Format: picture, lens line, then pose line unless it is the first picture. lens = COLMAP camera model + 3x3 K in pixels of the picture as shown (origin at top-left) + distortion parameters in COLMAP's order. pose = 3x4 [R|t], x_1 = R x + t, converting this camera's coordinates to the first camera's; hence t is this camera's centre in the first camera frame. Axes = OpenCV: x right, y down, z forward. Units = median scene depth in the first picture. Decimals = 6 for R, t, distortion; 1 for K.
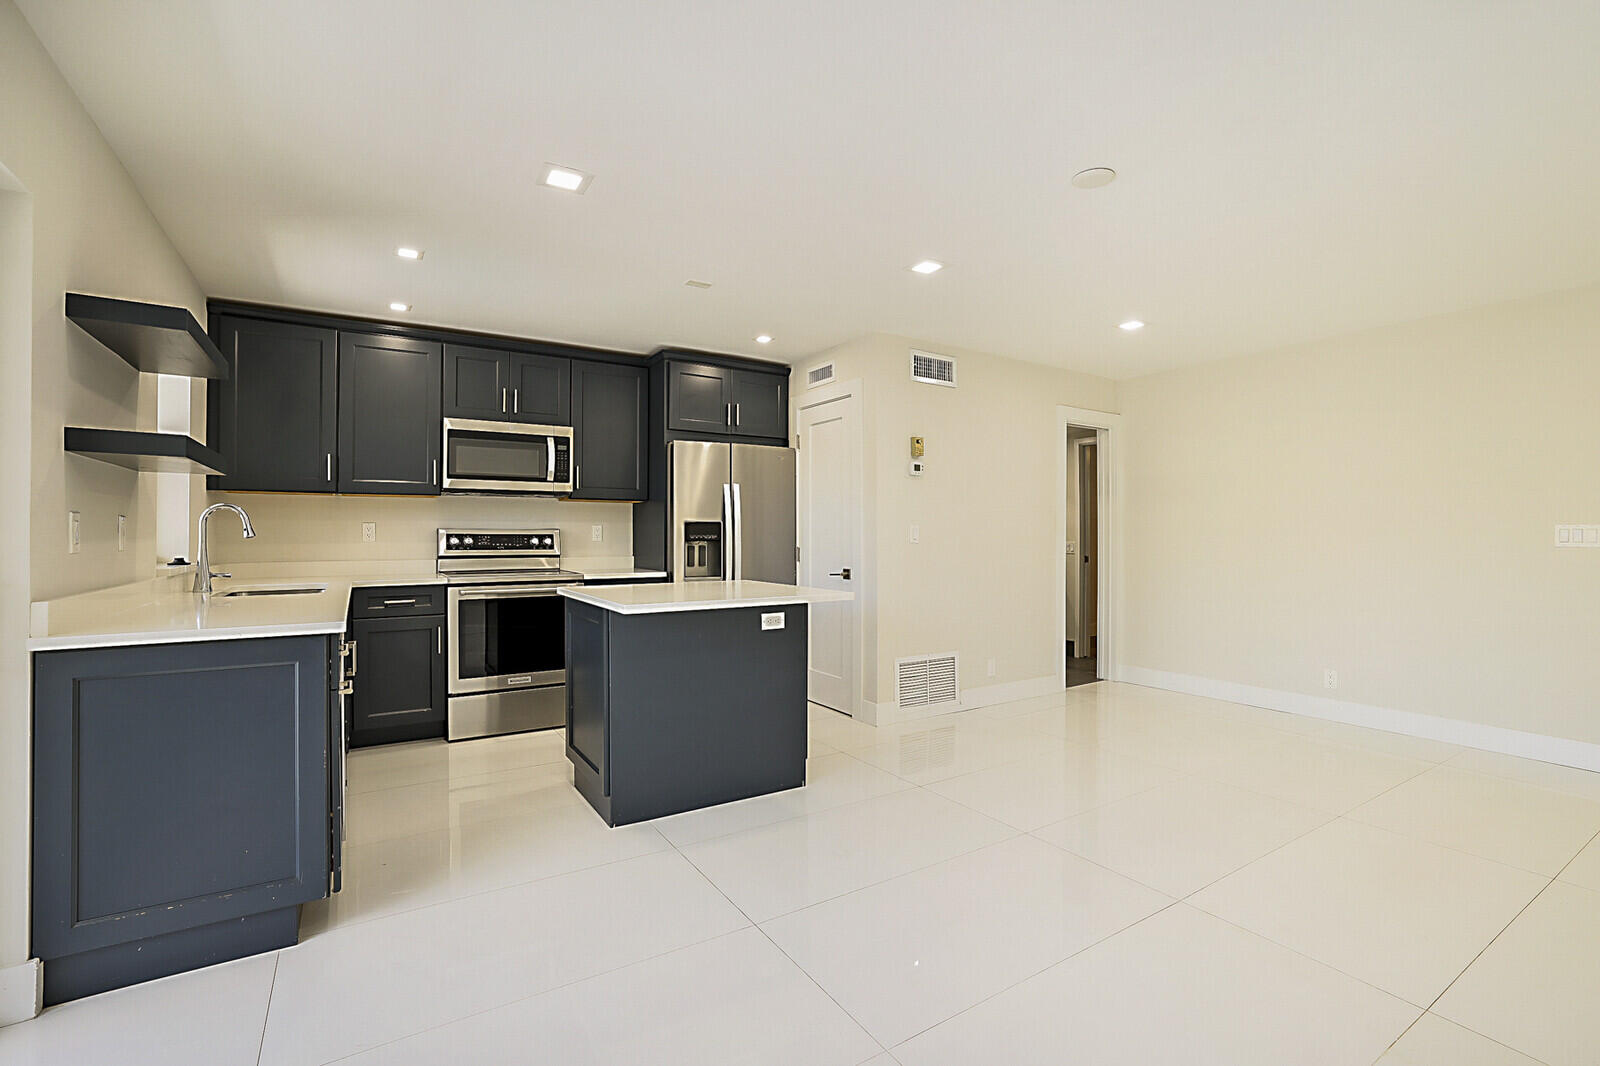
lens RADIAL K [[712.4, 0, 793.8], [0, 712.4, 531.3], [0, 0, 1]] dist [-0.049083, 0.018232]
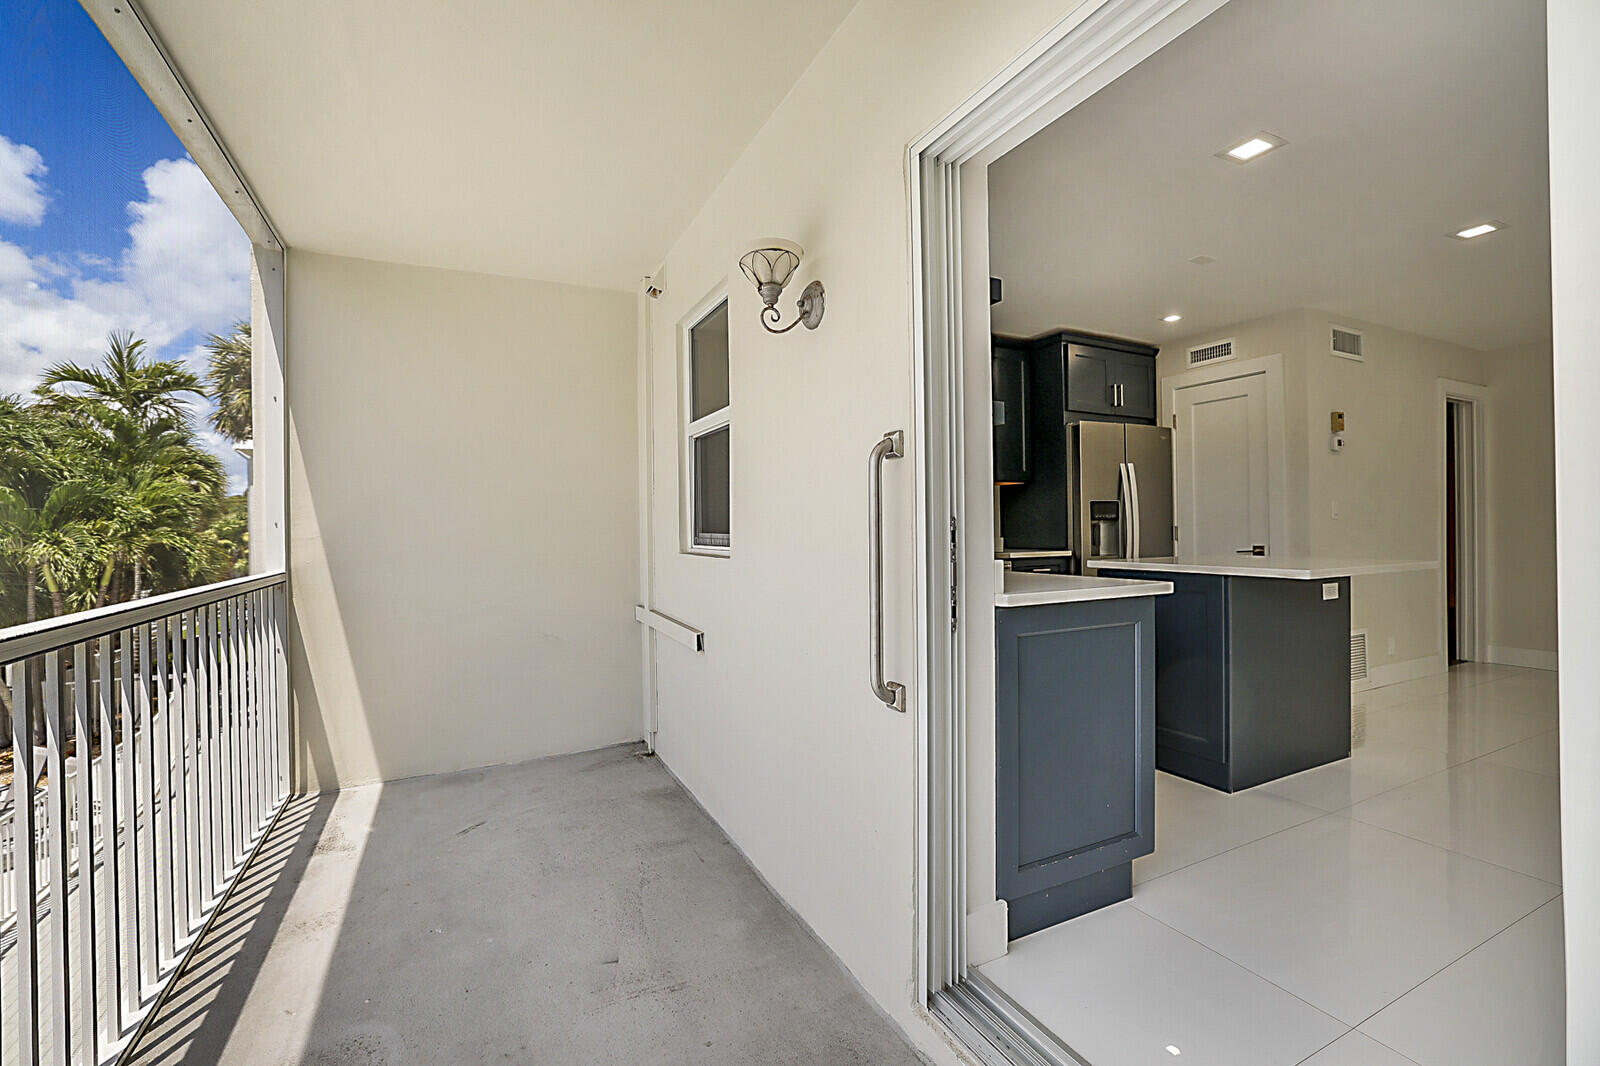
lens RADIAL K [[685.8, 0, 796.7], [0, 685.8, 529.5], [0, 0, 1]] dist [-0.038440, 0.015605]
pose [[0.995223, -0.011987, -0.096890, -0.479194], [0.012331, 0.999920, 0.002952, 0.019364], [0.096846, -0.004132, 0.995291, -0.009635]]
